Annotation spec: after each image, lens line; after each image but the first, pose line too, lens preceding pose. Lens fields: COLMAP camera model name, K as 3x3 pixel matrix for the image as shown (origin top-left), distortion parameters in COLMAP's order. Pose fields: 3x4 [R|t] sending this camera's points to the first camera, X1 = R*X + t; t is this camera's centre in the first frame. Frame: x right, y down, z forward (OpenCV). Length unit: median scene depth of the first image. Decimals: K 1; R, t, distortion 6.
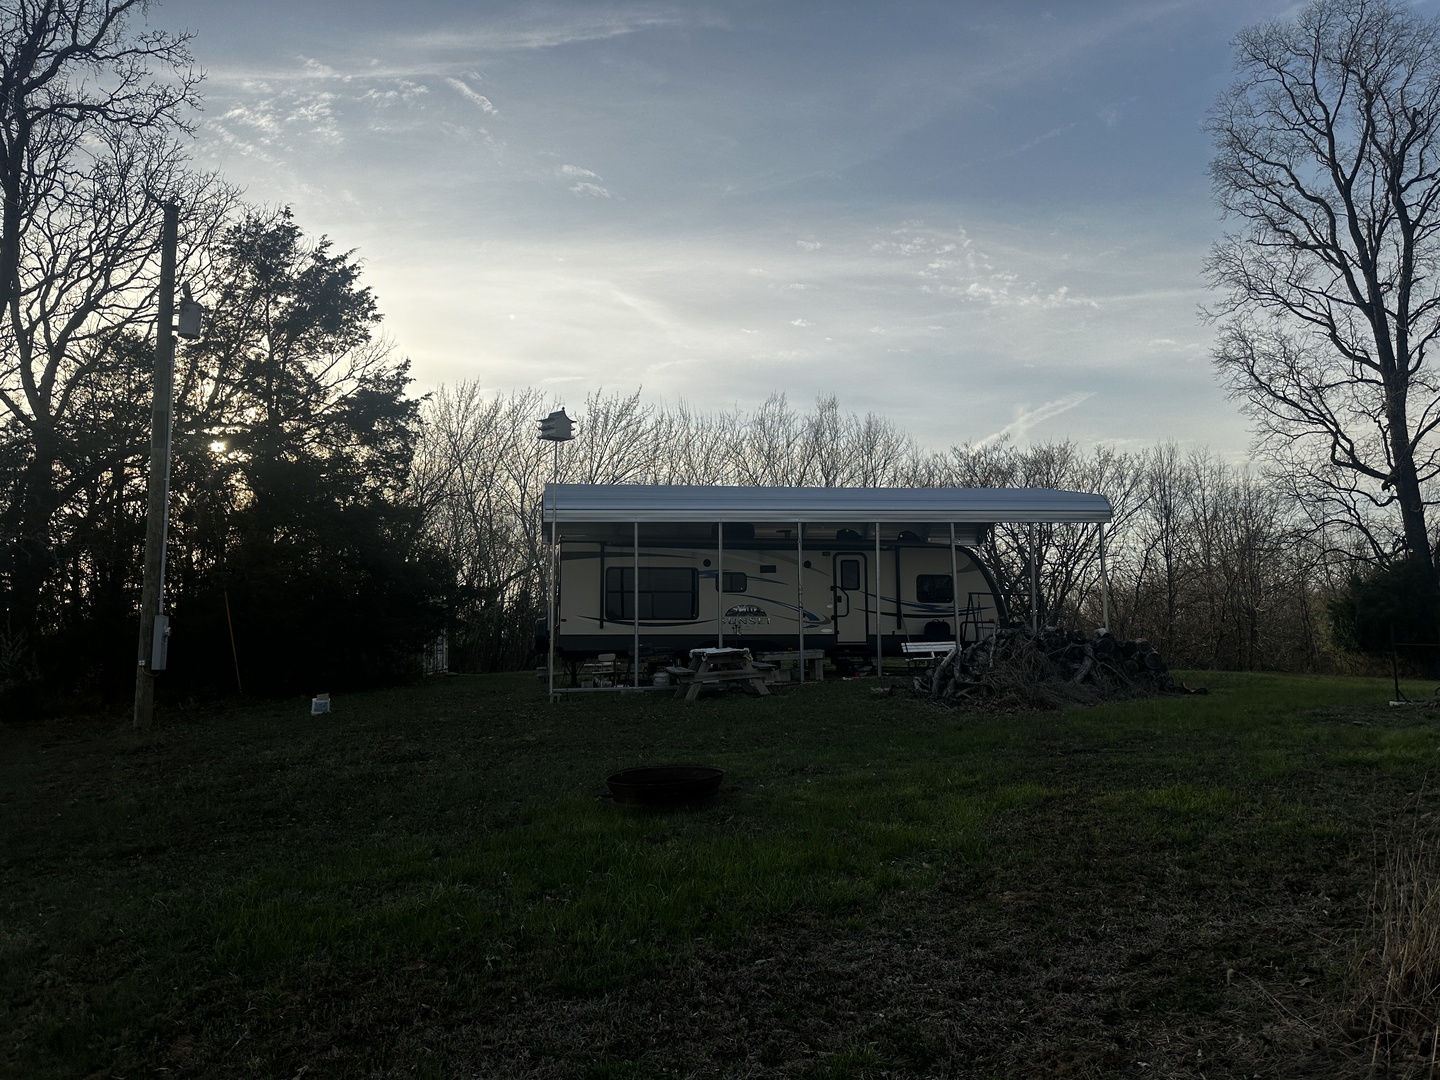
lens RADIAL K [[1031.9, 0, 720.0], [0, 1031.9, 540.0], [0, 0, 1]] dist [0.106144, -0.159857]
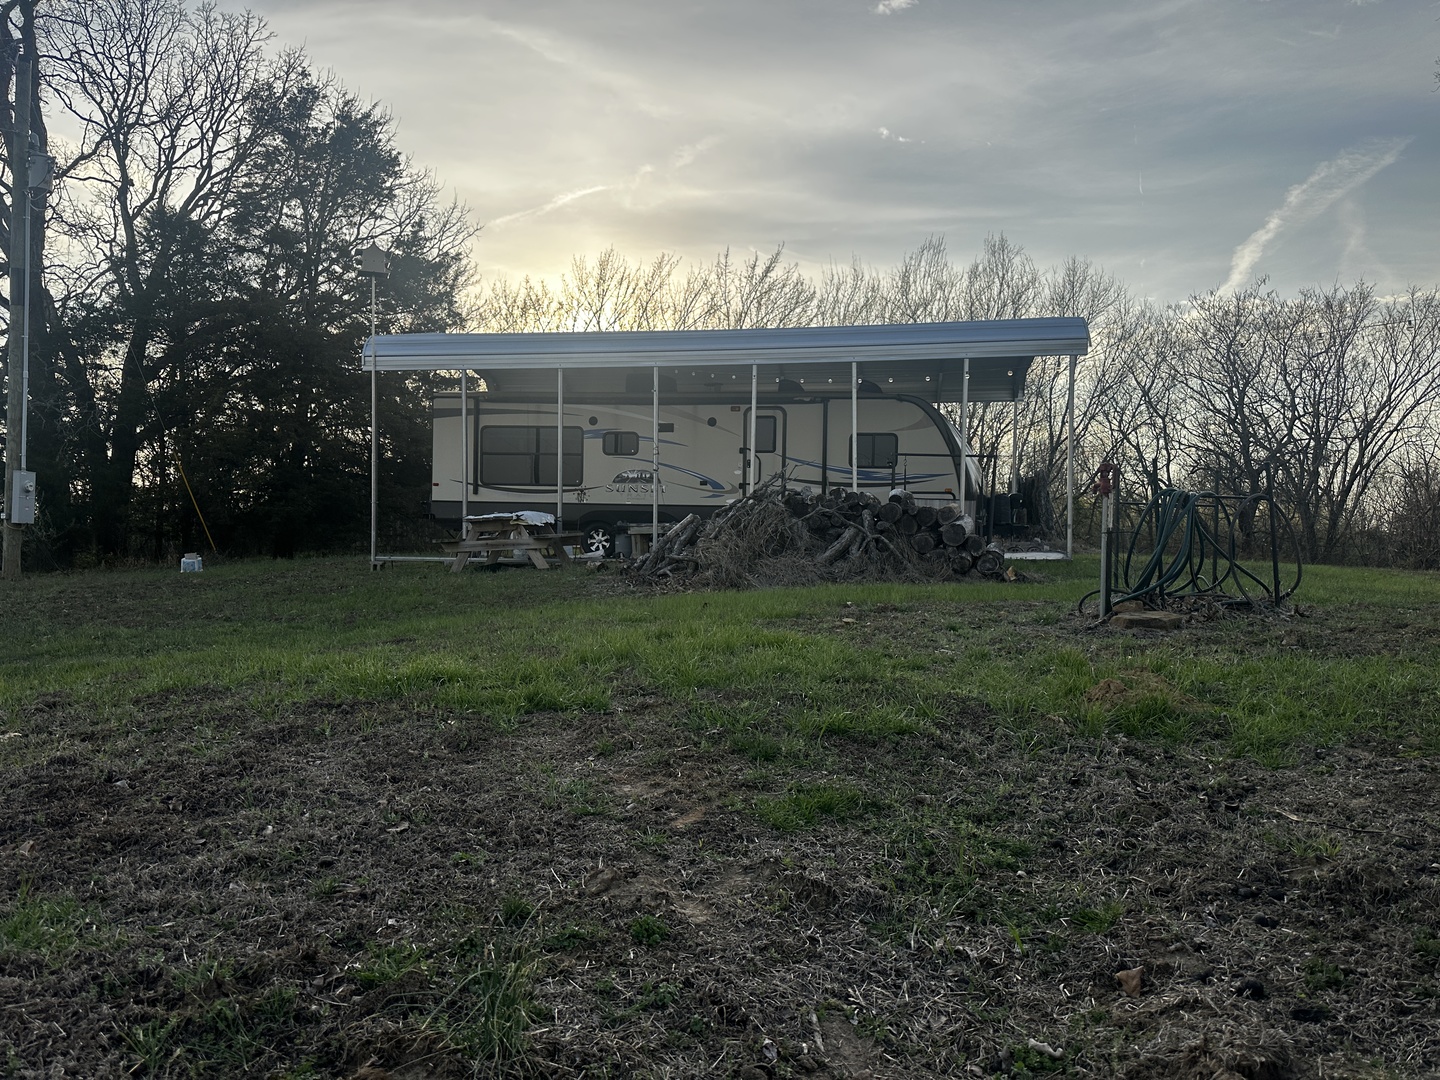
lens RADIAL K [[1031.9, 0, 720.0], [0, 1031.9, 540.0], [0, 0, 1]] dist [0.106144, -0.159857]
pose [[0.939926, 0.026290, -0.340364, 0.378388], [0.010196, 0.994424, 0.104965, 0.030990], [0.341226, -0.102130, 0.934417, 0.212145]]
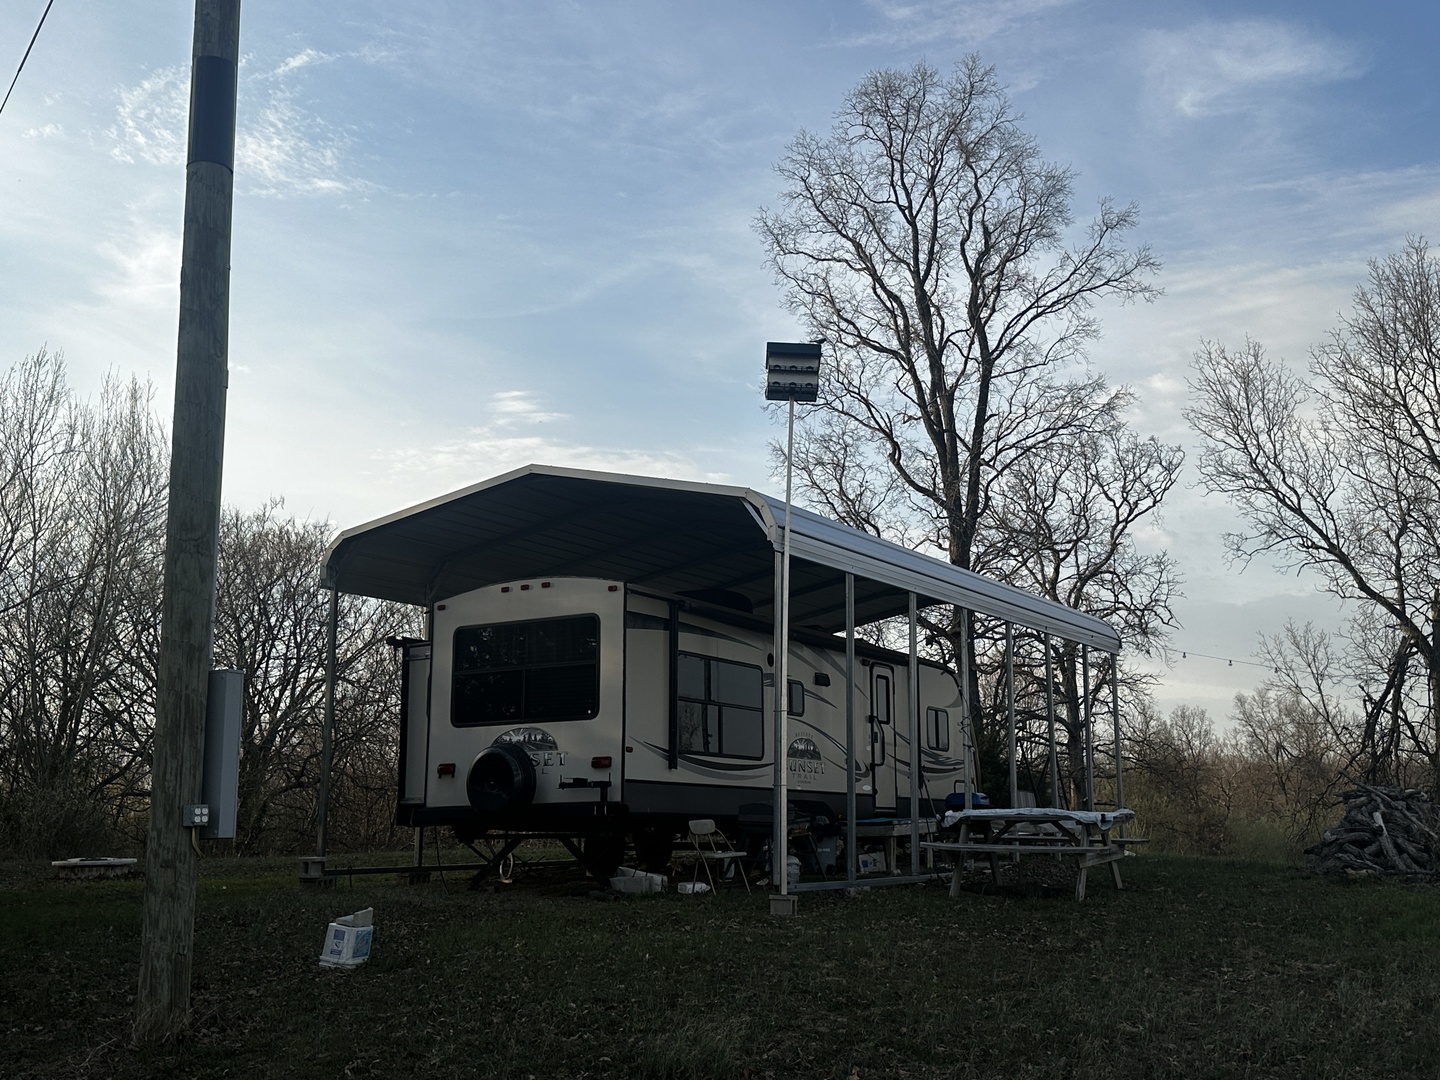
lens RADIAL K [[1503.1, 0, 712.3], [0, 1503.1, 536.8], [0, 0, 1]] dist [0.102447, -0.011429]
pose [[0.669610, 0.148701, 0.727675, -0.630863], [-0.076037, 0.988329, -0.131997, 0.065553], [-0.738811, 0.033056, 0.673102, 0.459992]]
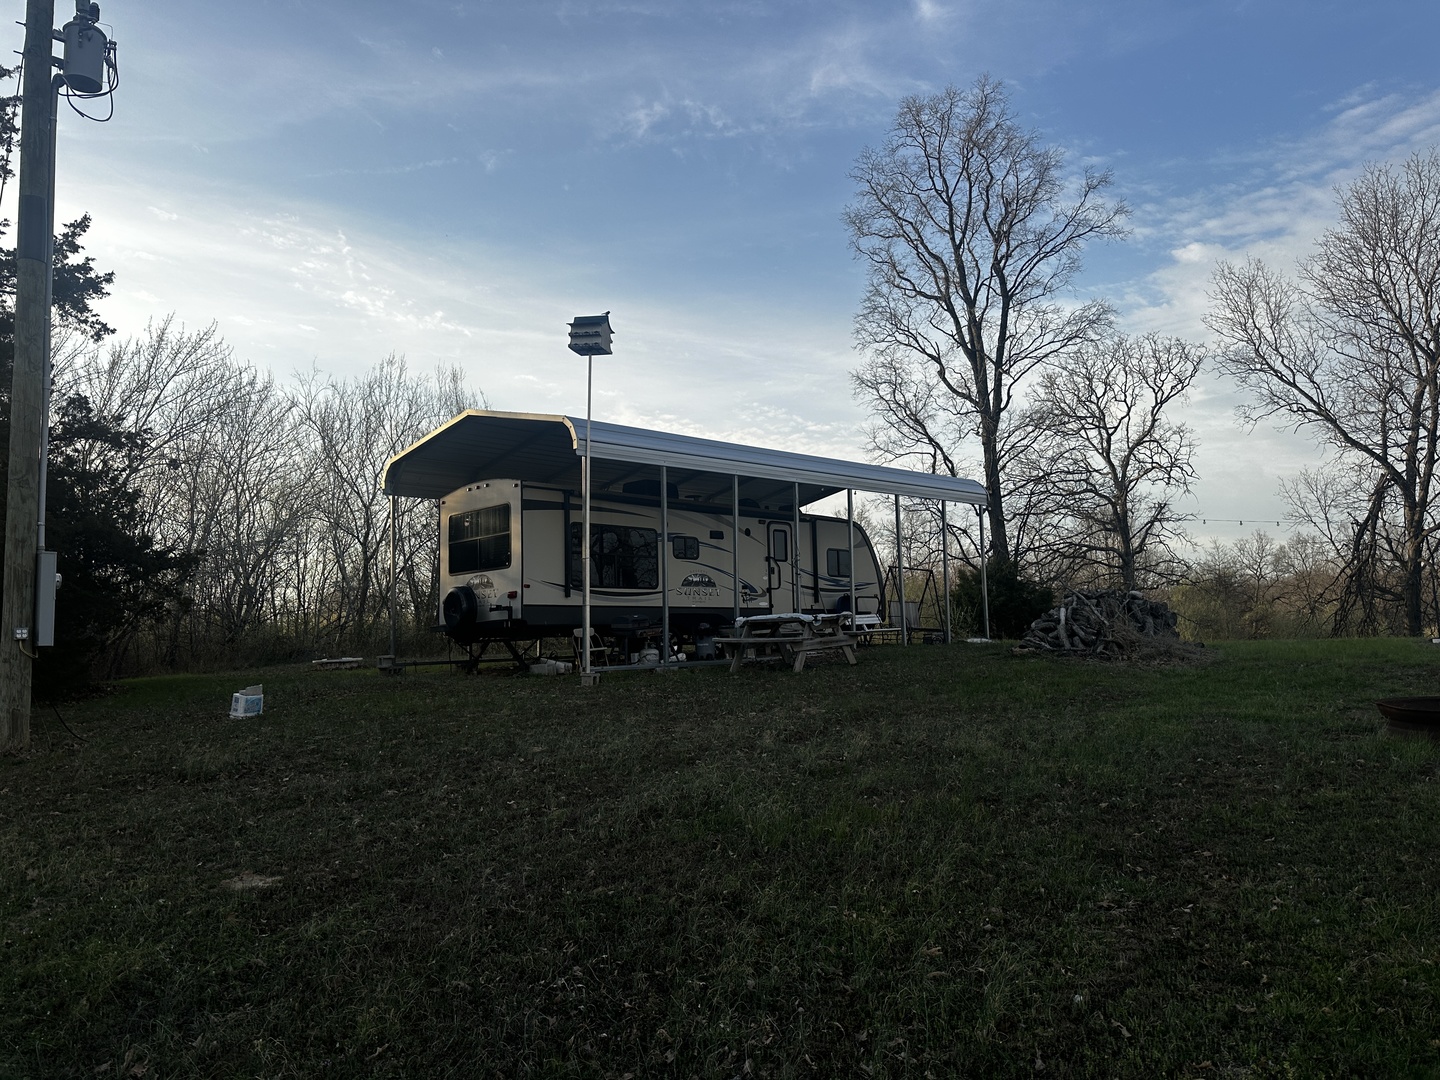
lens RADIAL K [[1006.6, 0, 720.0], [0, 1006.6, 540.0], [0, 0, 1]] dist [0.100179, -0.138116]
pose [[0.830256, 0.041279, 0.555852, -0.434486], [-0.034222, 0.999148, -0.023084, 0.052428], [-0.556331, 0.000143, 0.830960, 0.269024]]
